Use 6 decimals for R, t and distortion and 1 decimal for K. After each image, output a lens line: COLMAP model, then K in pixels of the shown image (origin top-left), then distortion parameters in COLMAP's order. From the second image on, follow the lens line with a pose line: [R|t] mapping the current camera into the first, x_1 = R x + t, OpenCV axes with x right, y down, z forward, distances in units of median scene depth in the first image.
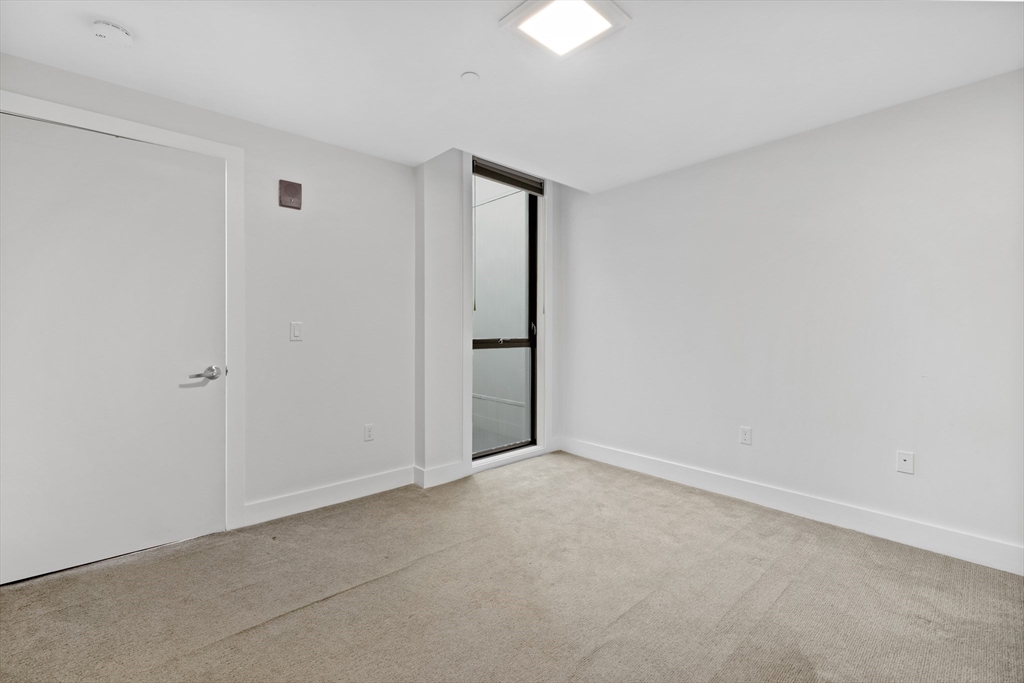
lens RADIAL K [[442.1, 0, 502.2], [0, 442.1, 332.0], [0, 0, 1]] dist [0.000933, 0.000093]
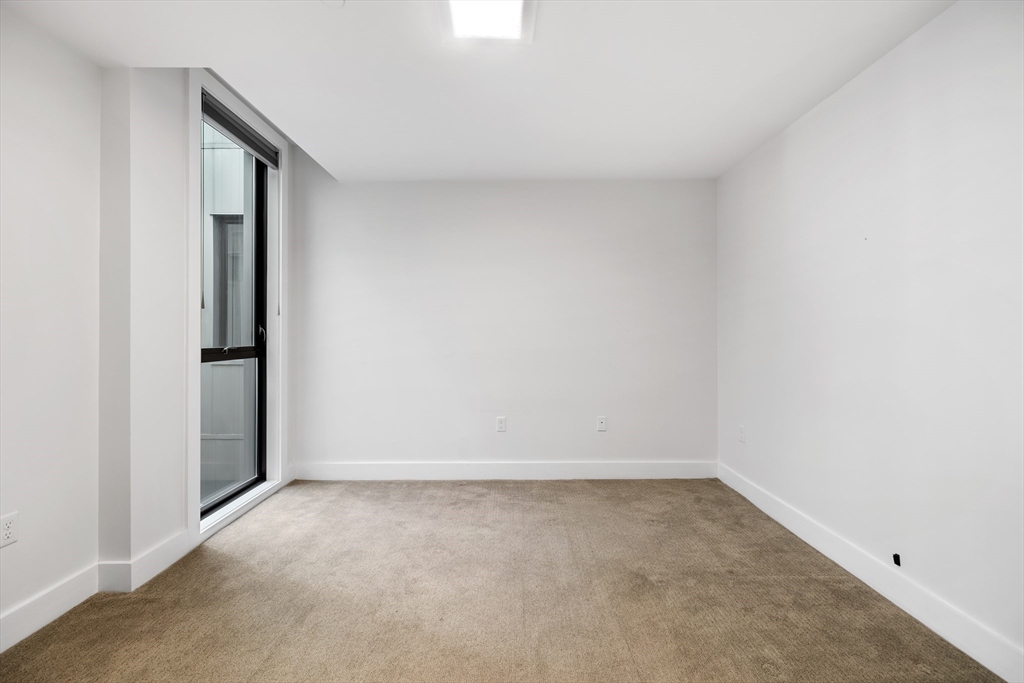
lens RADIAL K [[442.1, 0, 502.2], [0, 442.1, 332.0], [0, 0, 1]] dist [0.000933, 0.000093]
pose [[0.658400, 0.002983, 0.752662, -0.304852], [0.007177, 0.999922, -0.010241, 0.001095], [-0.752634, 0.012144, 0.658328, 0.200966]]
